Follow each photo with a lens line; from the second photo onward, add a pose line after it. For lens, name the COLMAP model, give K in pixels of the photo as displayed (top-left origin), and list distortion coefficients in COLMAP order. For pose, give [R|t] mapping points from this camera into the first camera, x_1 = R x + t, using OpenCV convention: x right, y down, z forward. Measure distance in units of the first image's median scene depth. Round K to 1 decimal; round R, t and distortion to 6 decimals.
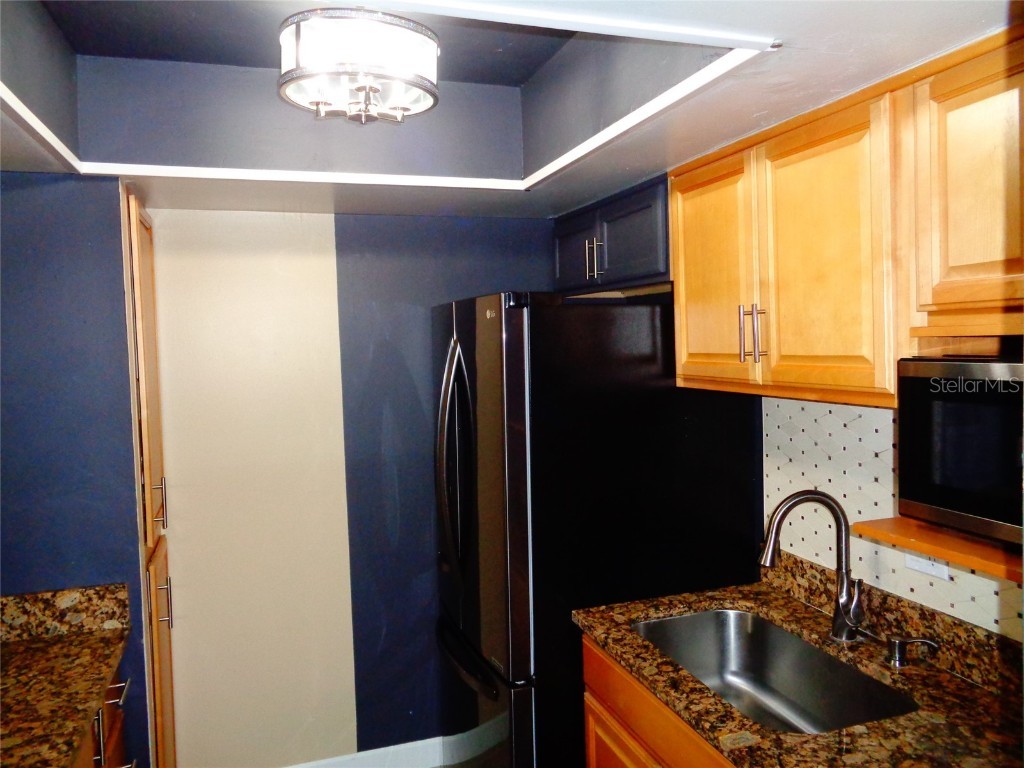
lens RADIAL K [[765.5, 0, 511.3], [0, 765.5, 379.5], [0, 0, 1]] dist [0.001684, 0.003470]
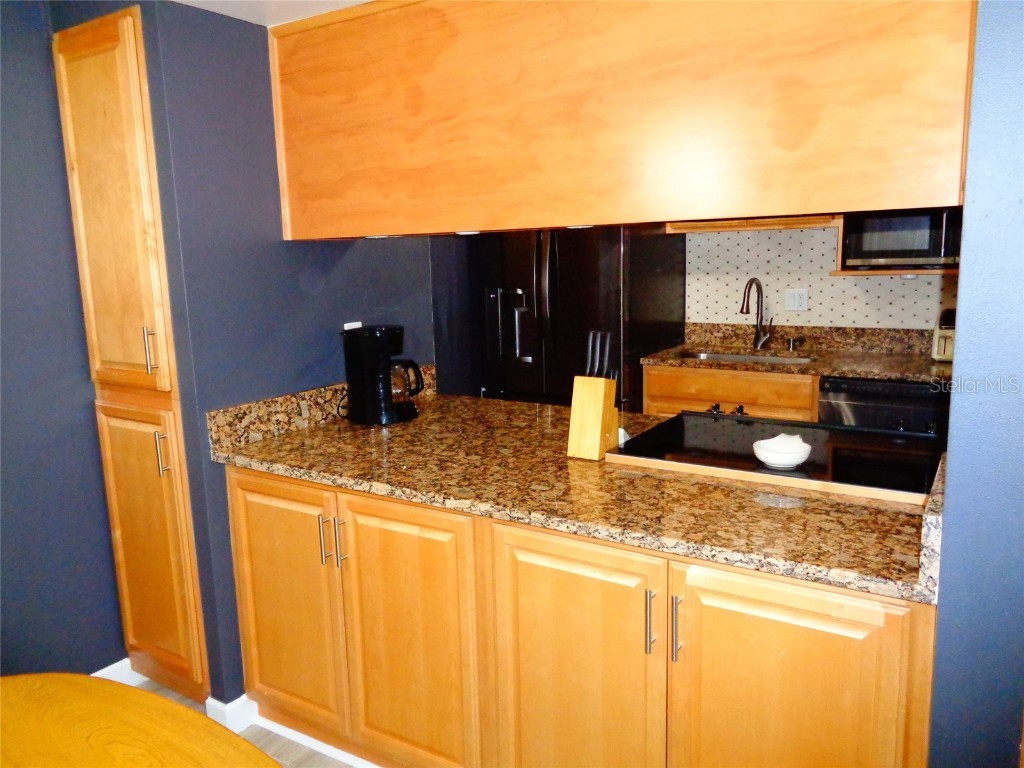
lens RADIAL K [[765.5, 0, 513.0], [0, 765.5, 384.6], [0, 0, 1]] dist [0.001684, 0.003470]
pose [[0.775398, -0.102416, 0.623112, -1.280692], [0.035886, 0.992312, 0.118443, 0.142342], [-0.630452, -0.069480, 0.773113, -0.195677]]
